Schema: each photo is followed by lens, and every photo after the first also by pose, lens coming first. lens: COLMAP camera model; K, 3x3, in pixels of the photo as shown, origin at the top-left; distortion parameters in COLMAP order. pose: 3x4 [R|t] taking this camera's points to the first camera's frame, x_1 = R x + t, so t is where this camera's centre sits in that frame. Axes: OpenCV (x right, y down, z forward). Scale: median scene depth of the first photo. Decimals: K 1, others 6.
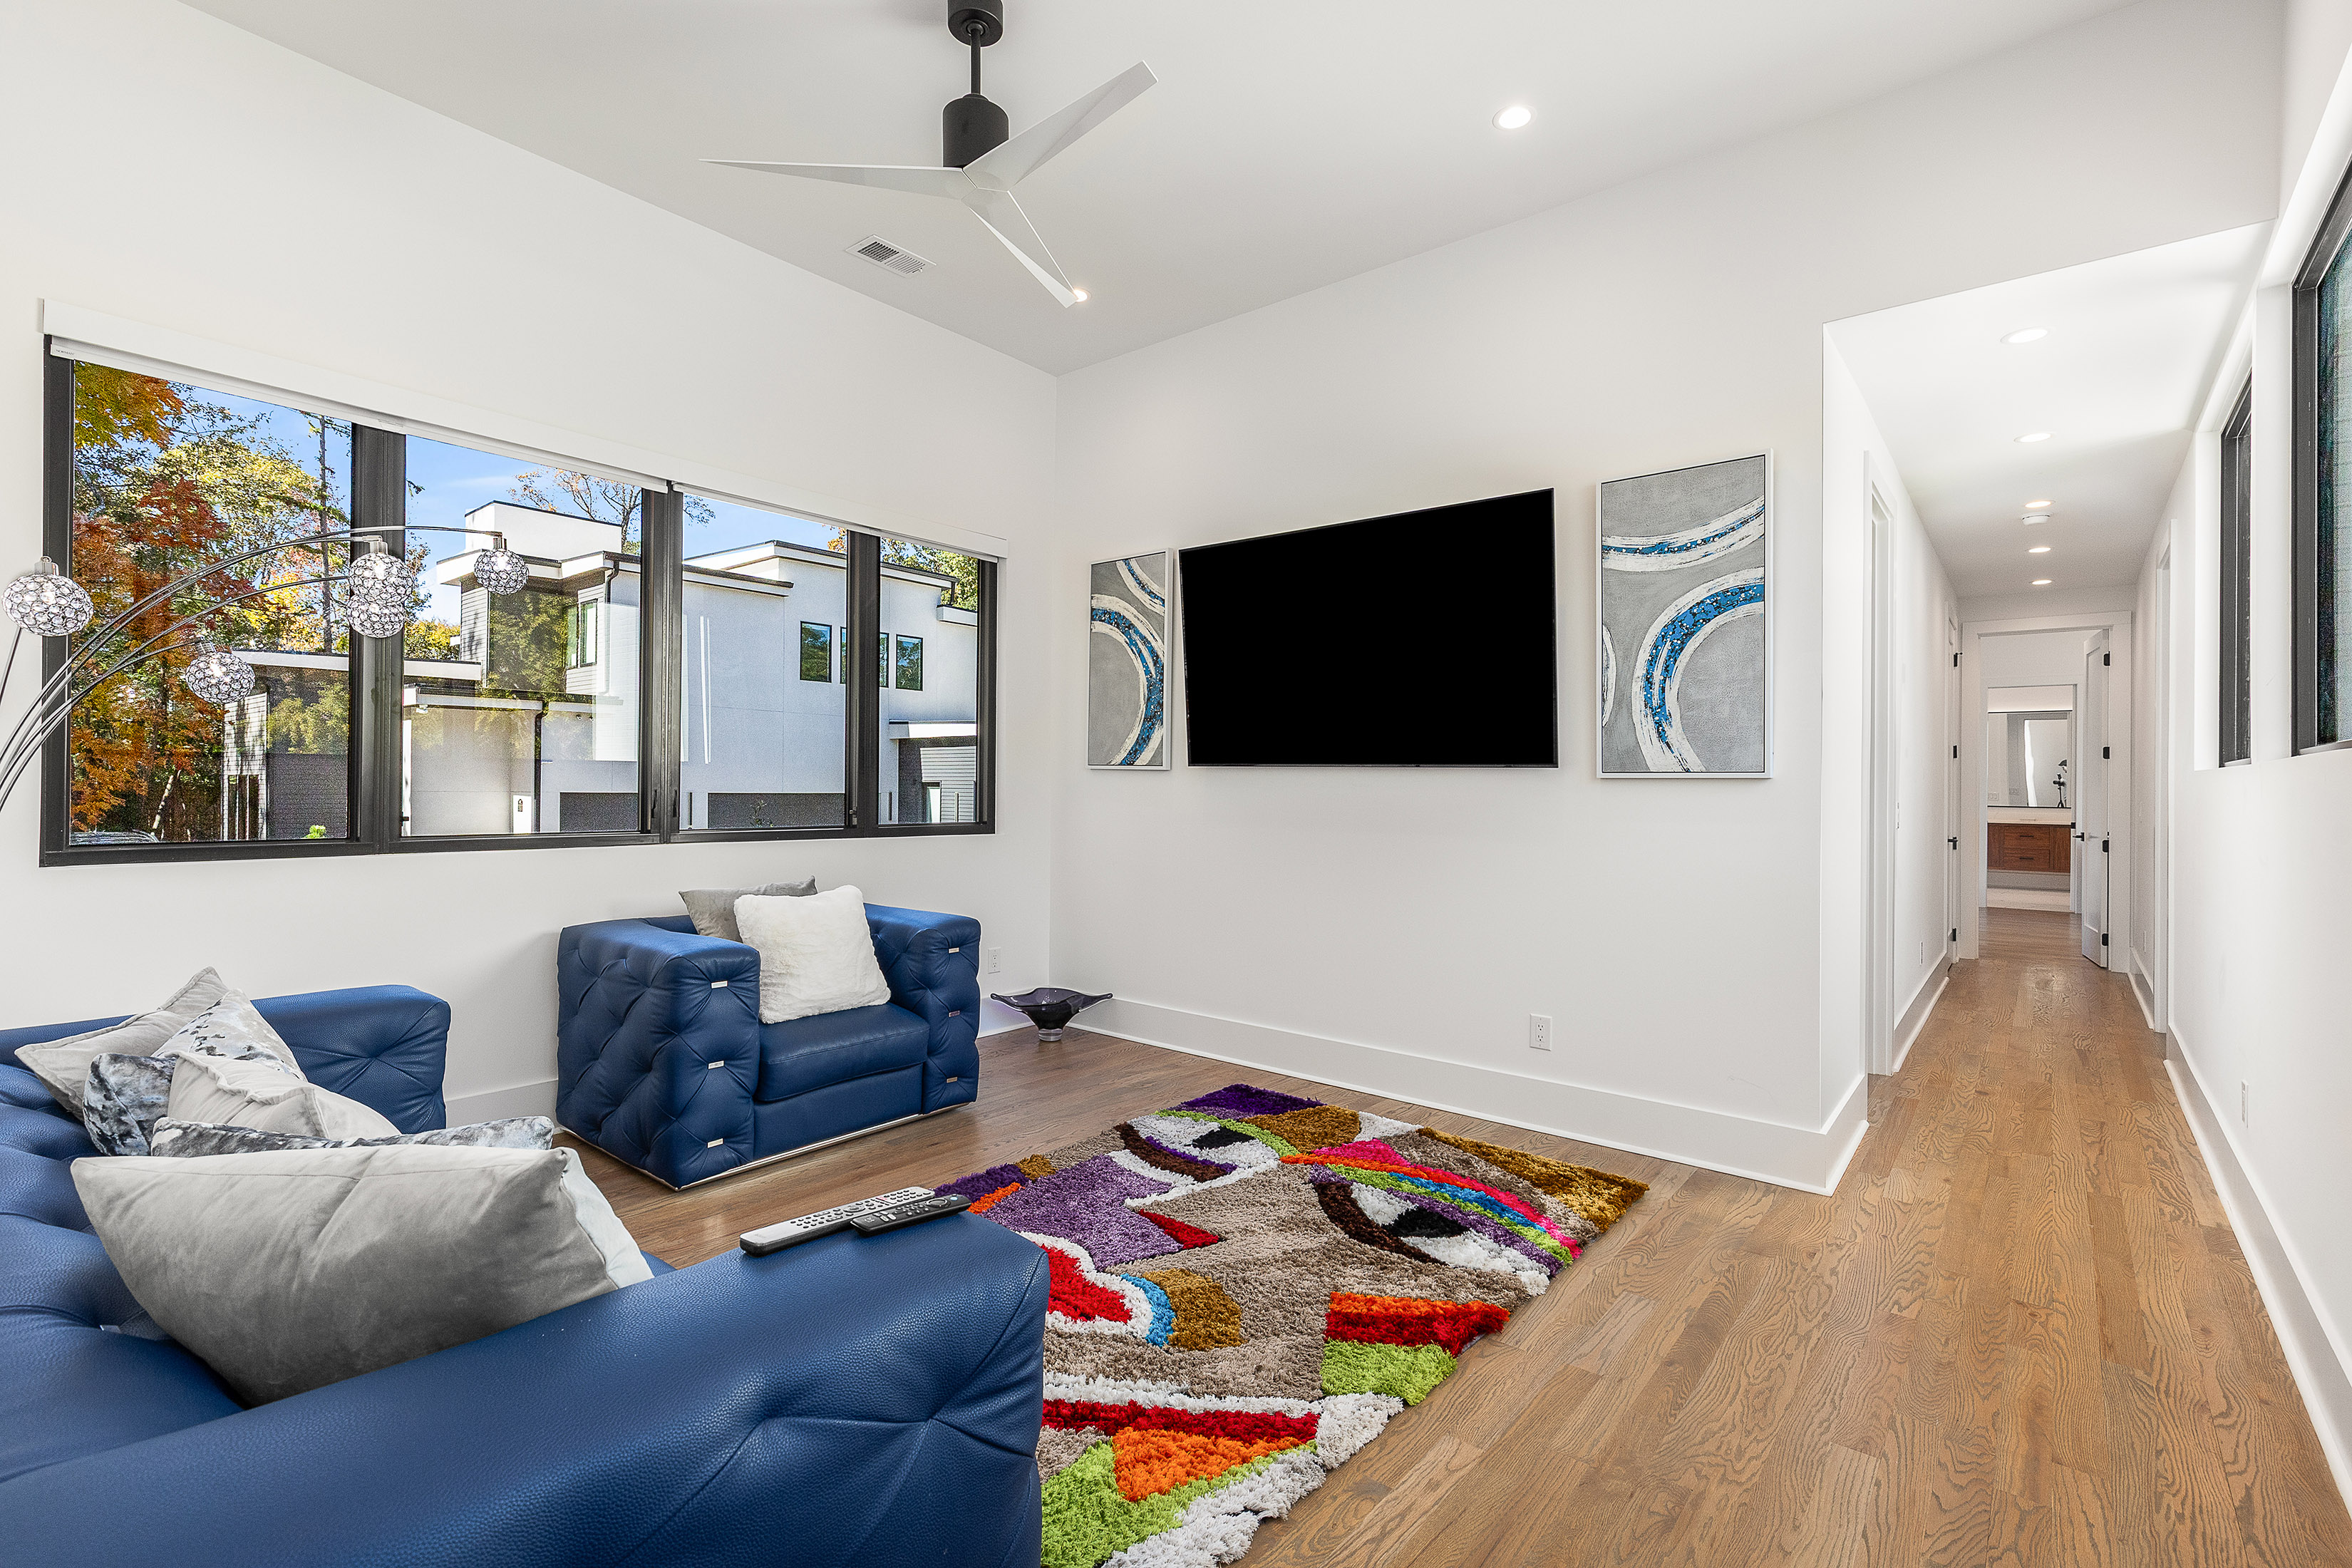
lens RADIAL K [[1064.3, 0, 1186.4], [0, 1064.3, 776.5], [0, 0, 1]] dist [0.006852, -0.000286]
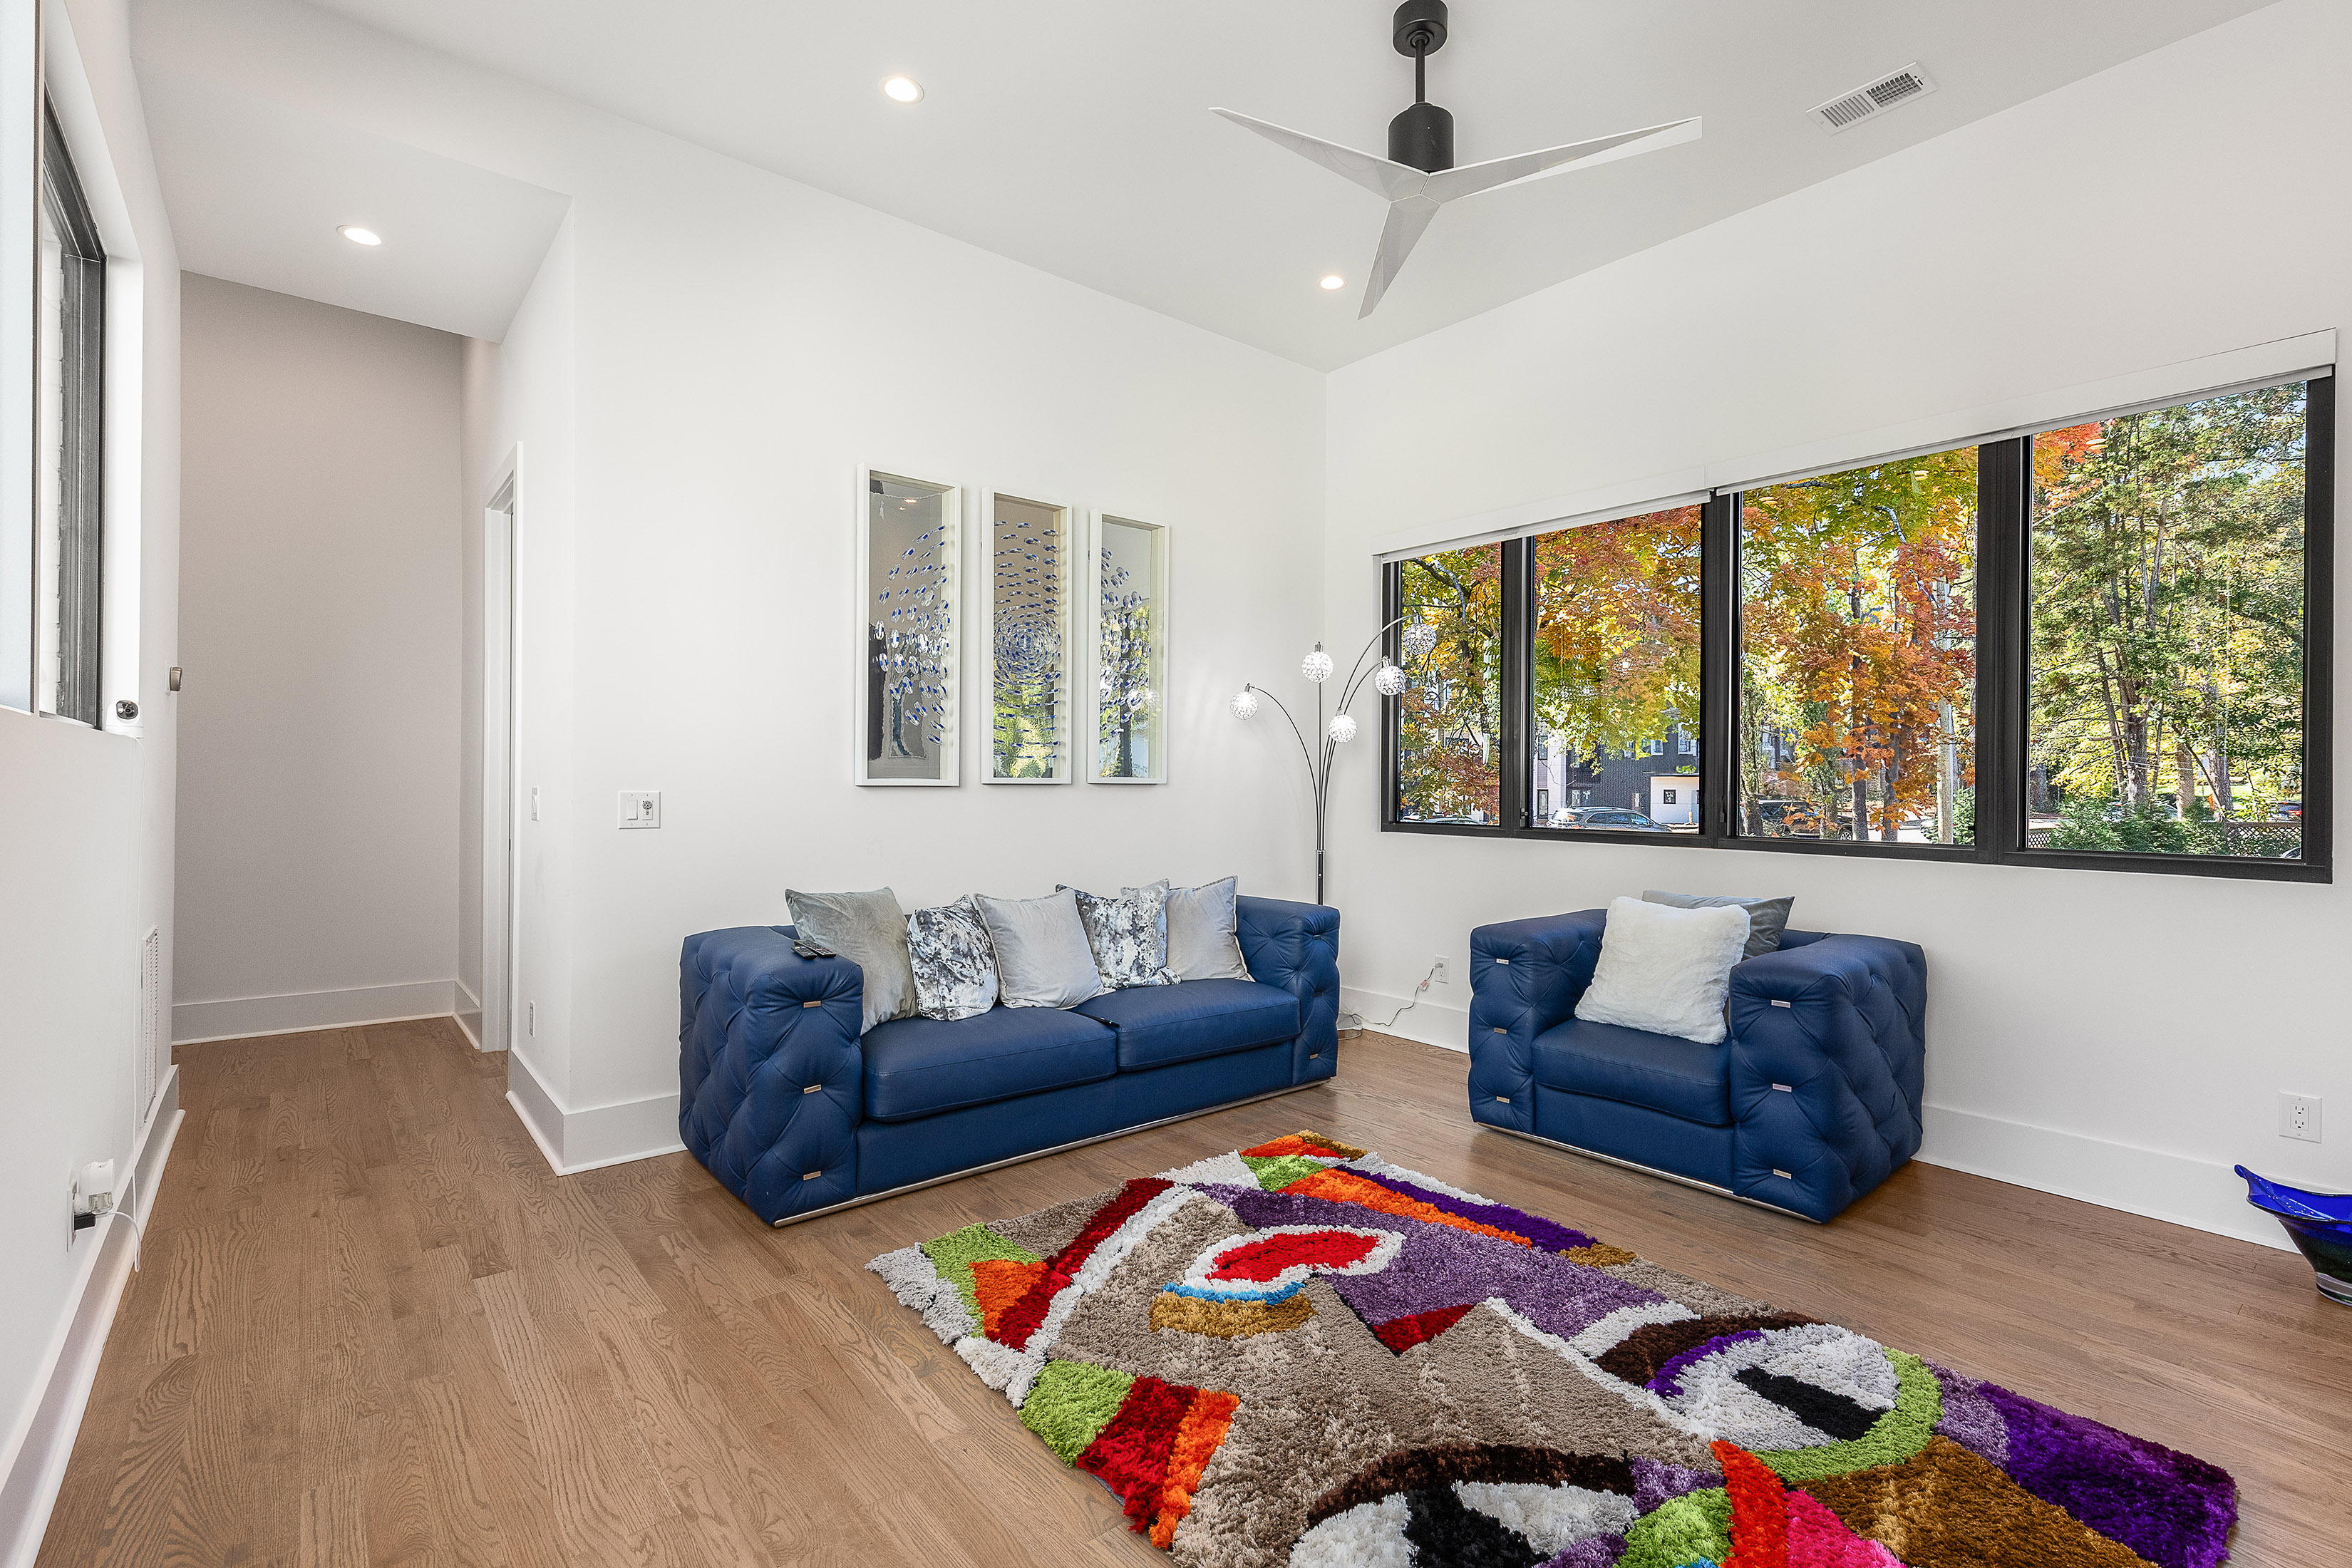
lens RADIAL K [[1064.3, 0, 1184.4], [0, 1064.3, 783.8], [0, 0, 1]] dist [0.006852, -0.000286]
pose [[-0.181821, -0.007606, -0.983302, 0.743212], [-0.009616, 0.999936, -0.005956, 0.013638], [0.983285, 0.008372, -0.181882, 0.859301]]
